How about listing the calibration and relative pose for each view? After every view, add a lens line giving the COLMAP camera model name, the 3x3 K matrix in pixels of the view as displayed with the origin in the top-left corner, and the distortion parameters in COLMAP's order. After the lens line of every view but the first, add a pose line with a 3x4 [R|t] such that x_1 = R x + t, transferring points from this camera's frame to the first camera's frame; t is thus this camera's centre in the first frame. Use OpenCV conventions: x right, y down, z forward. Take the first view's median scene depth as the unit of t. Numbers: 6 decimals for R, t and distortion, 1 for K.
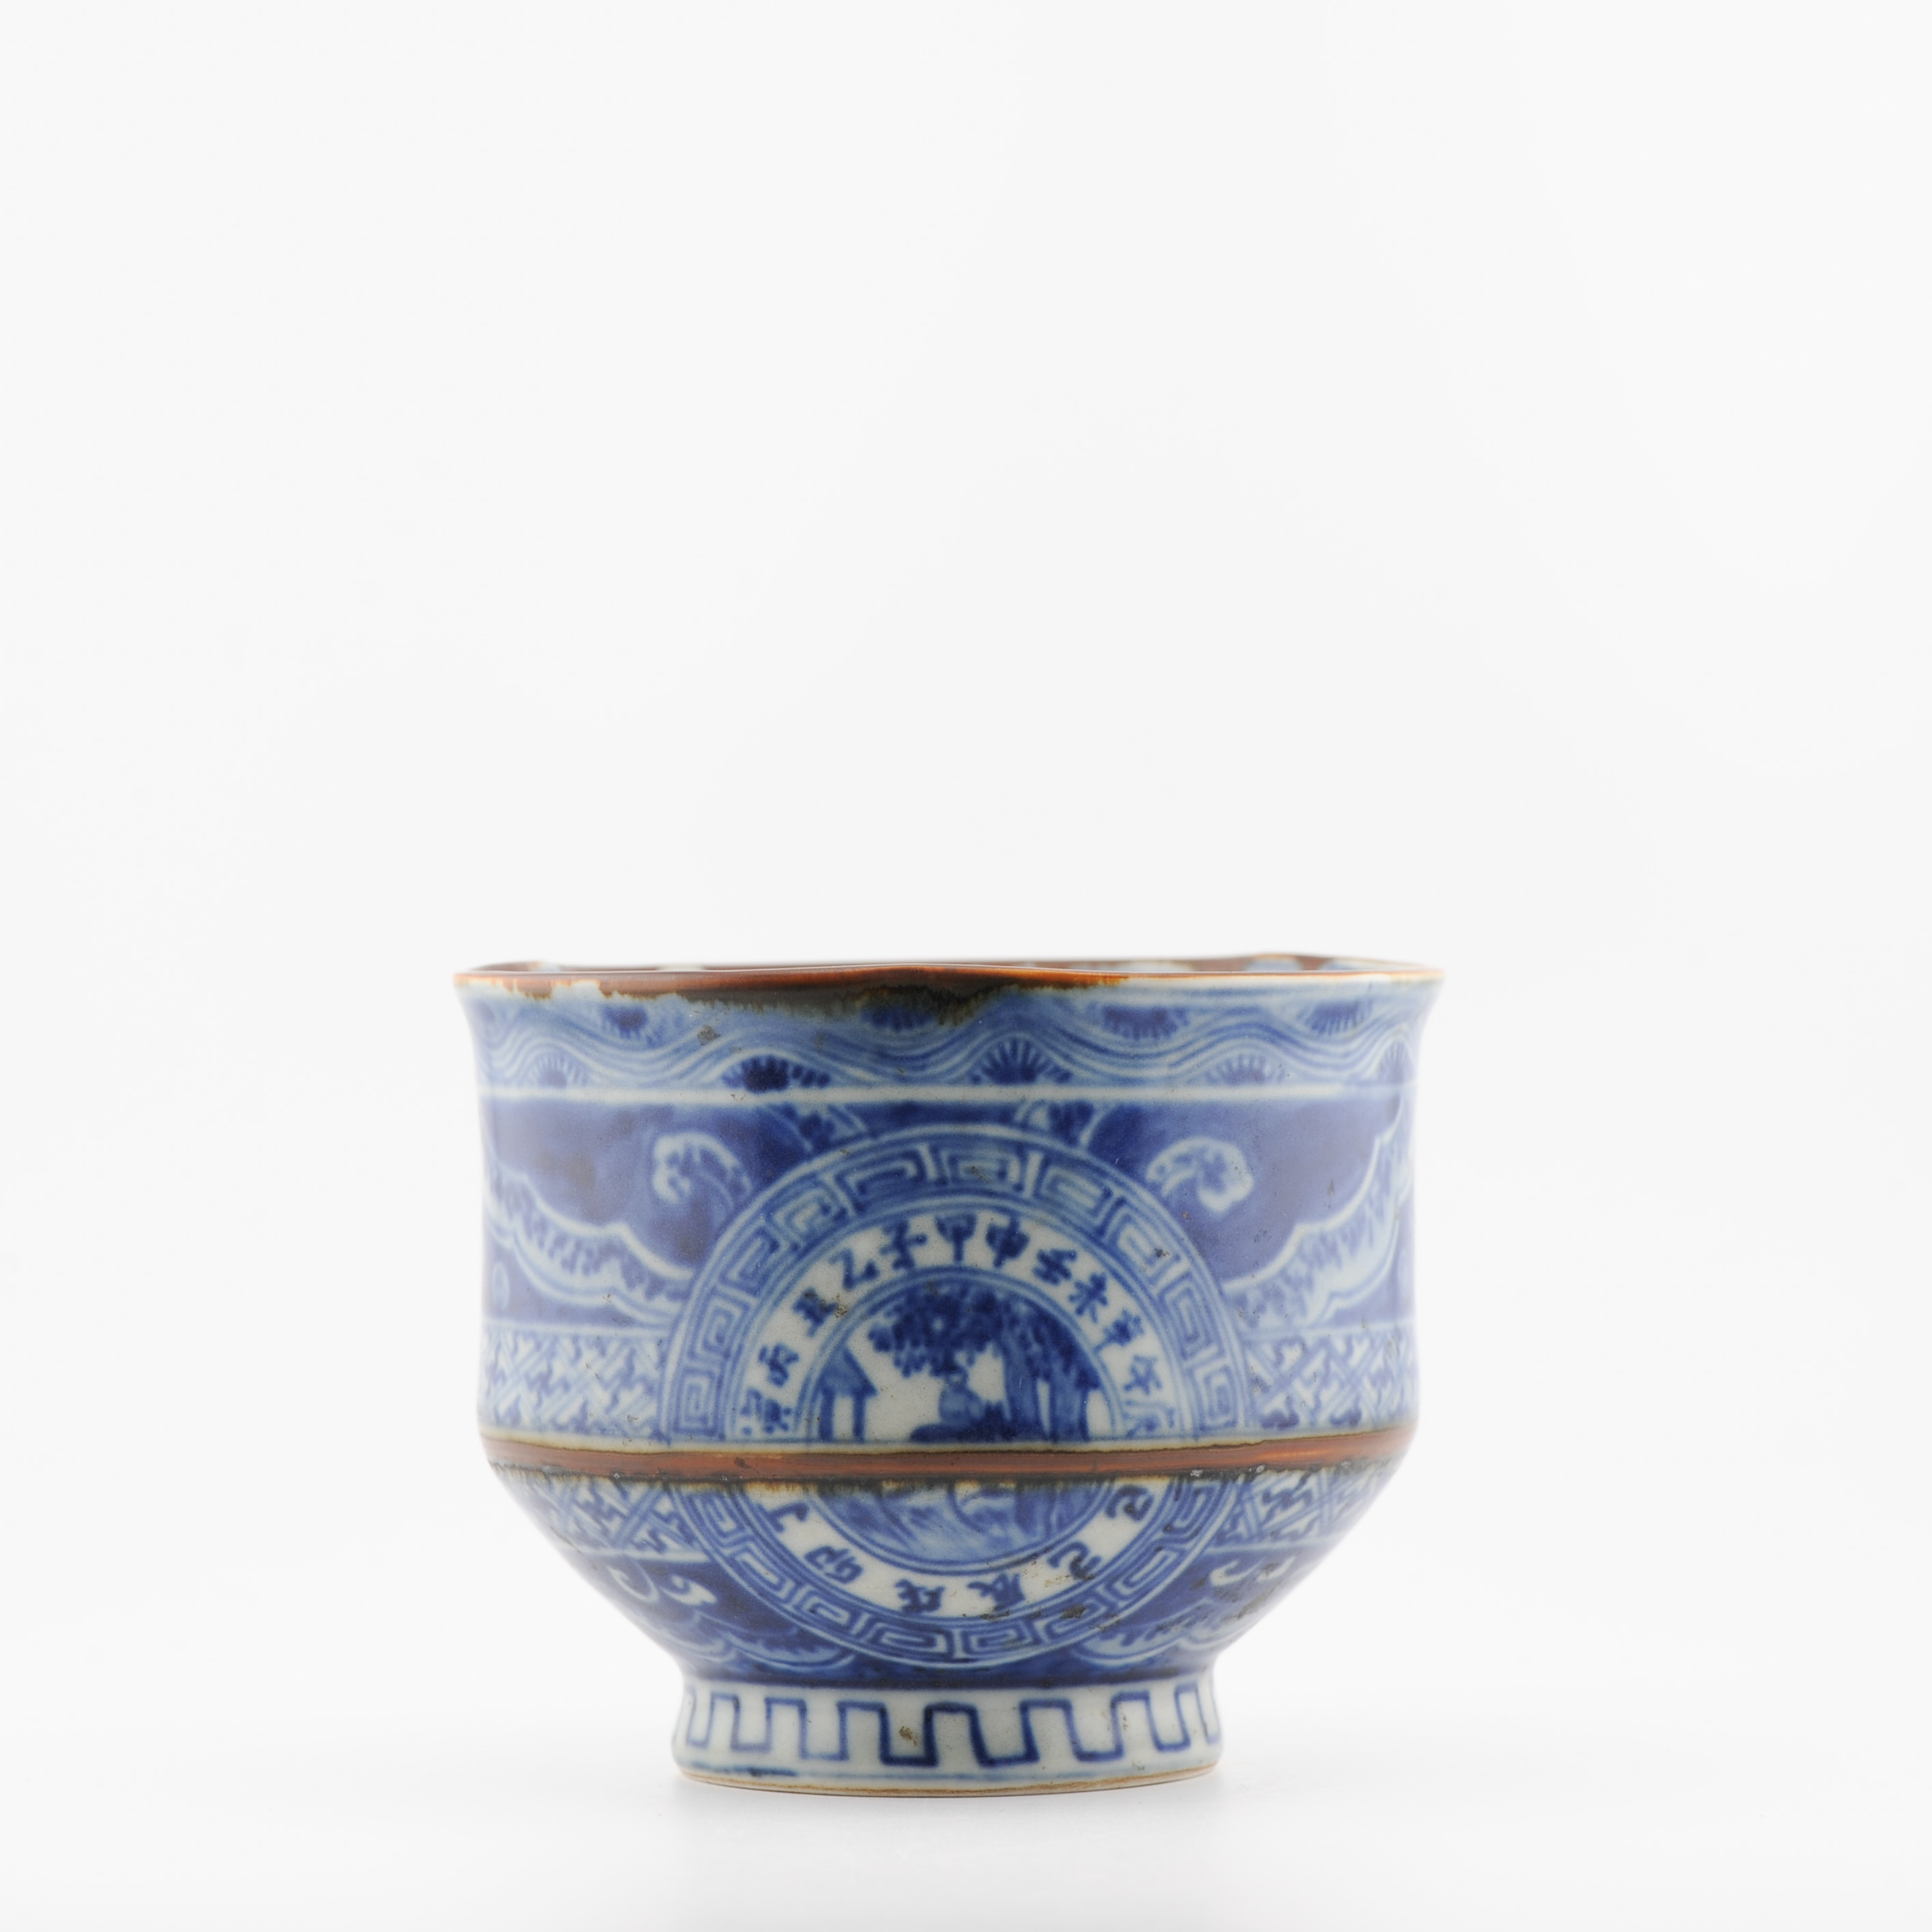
lens RADIAL K [[9378.0, 0, 966.0], [0, 9378.0, 966.0], [0, 0, 1]] dist [-0.270019, 2.649402]
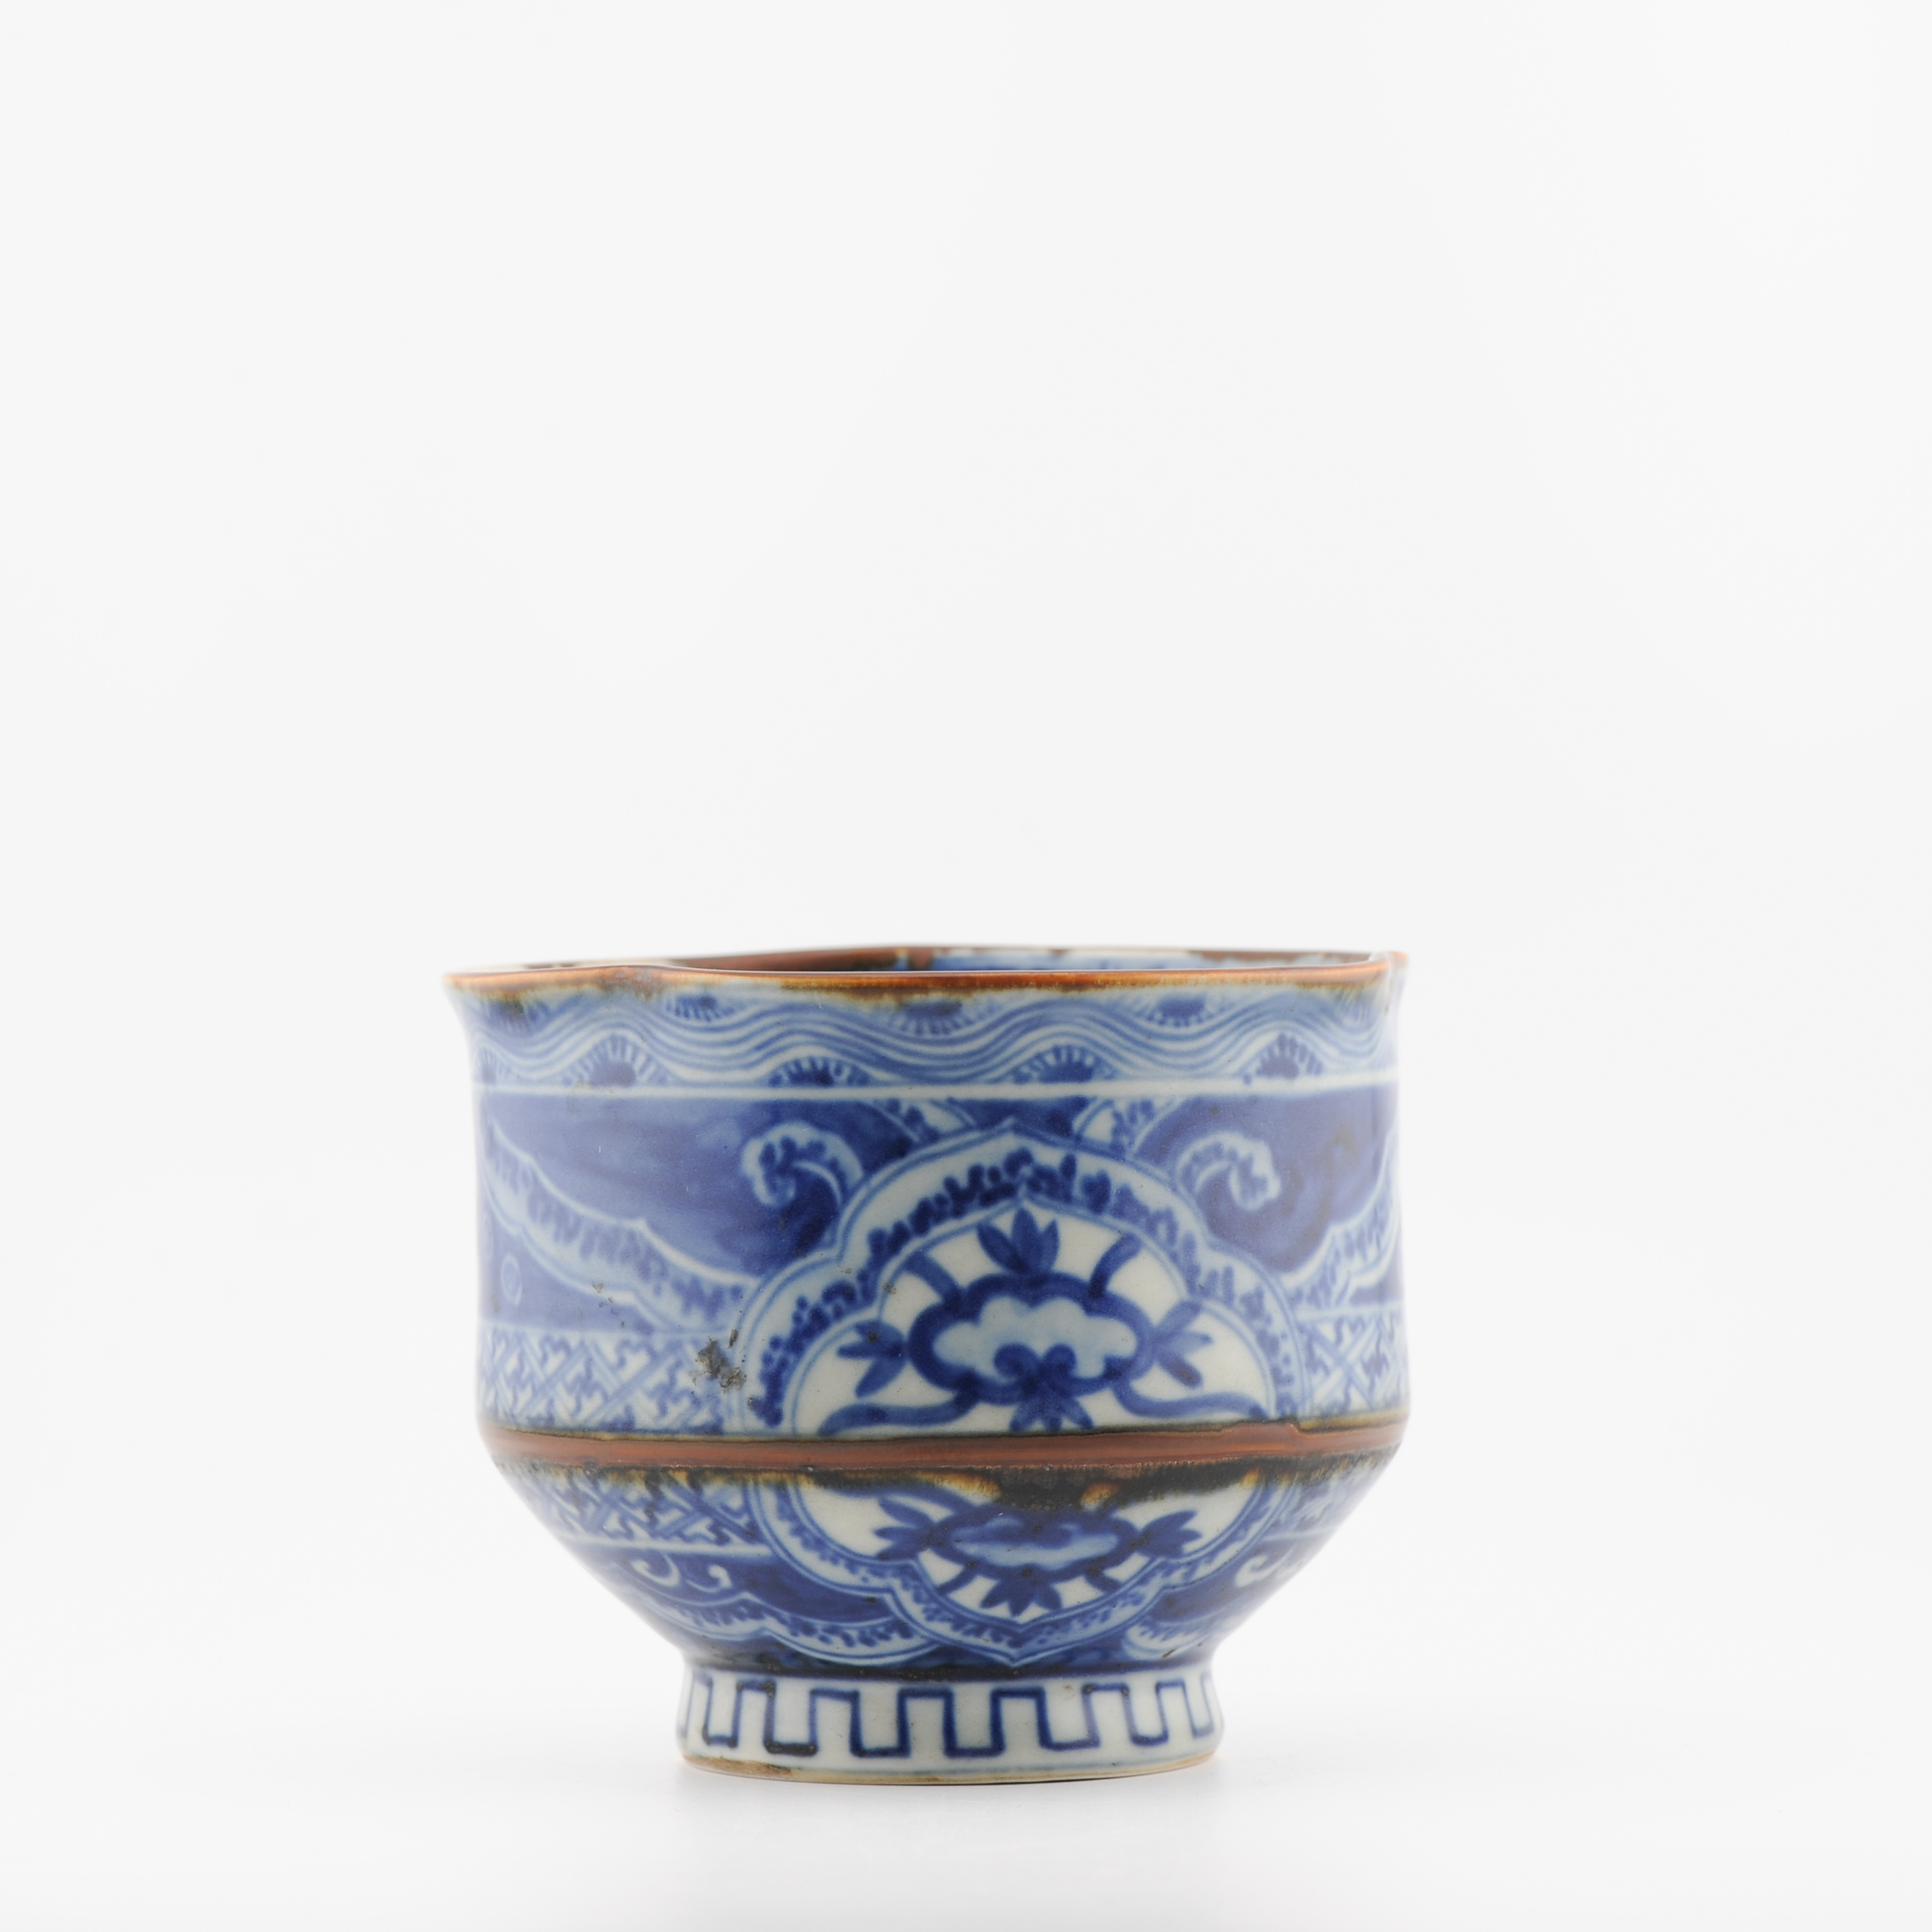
lens RADIAL K [[9378.0, 0, 966.0], [0, 9378.0, 966.0], [0, 0, 1]] dist [-0.270019, 2.649402]
pose [[-0.988530, 0.021624, -0.149465, 0.151689], [0.016156, 0.999158, 0.037702, -0.038979], [0.150155, 0.034855, -0.988048, 2.082406]]
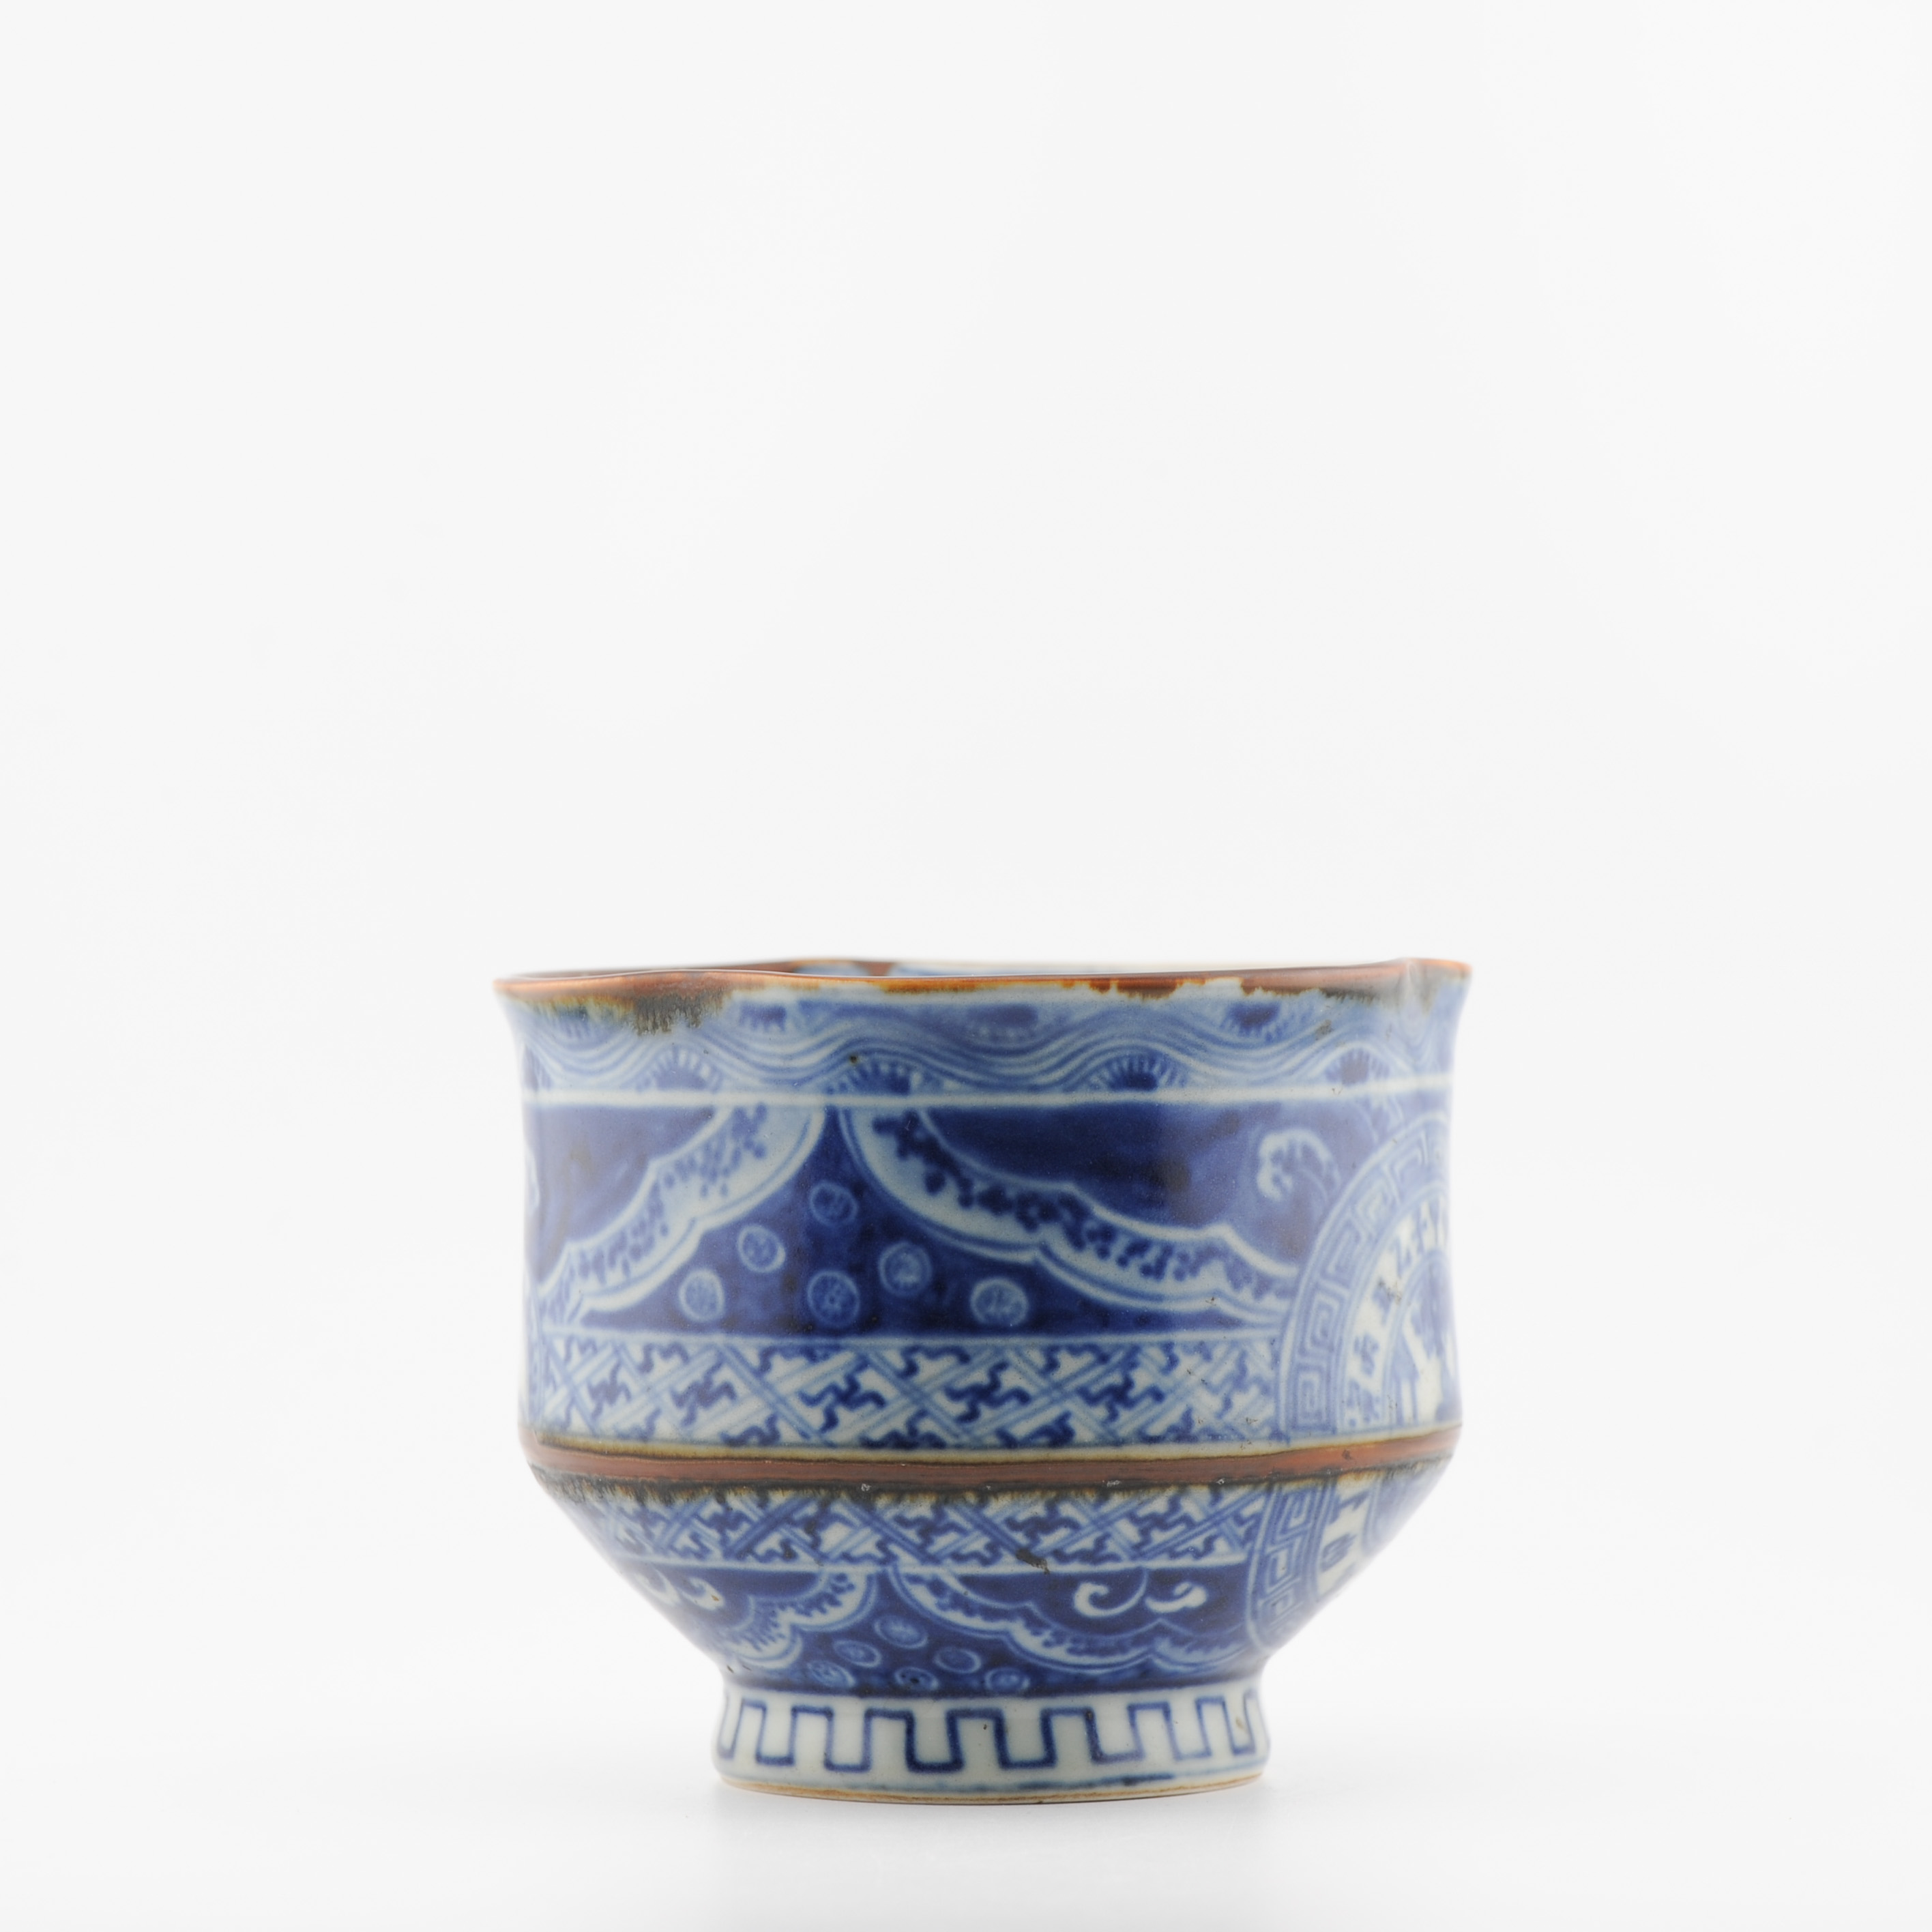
lens RADIAL K [[9378.0, 0, 966.0], [0, 9378.0, 966.0], [0, 0, 1]] dist [-0.270019, 2.649402]
pose [[0.320128, -0.010023, 0.947321, -0.985336], [0.023679, 0.999716, 0.002575, -0.002937], [-0.947078, 0.021607, 0.320274, 0.713580]]
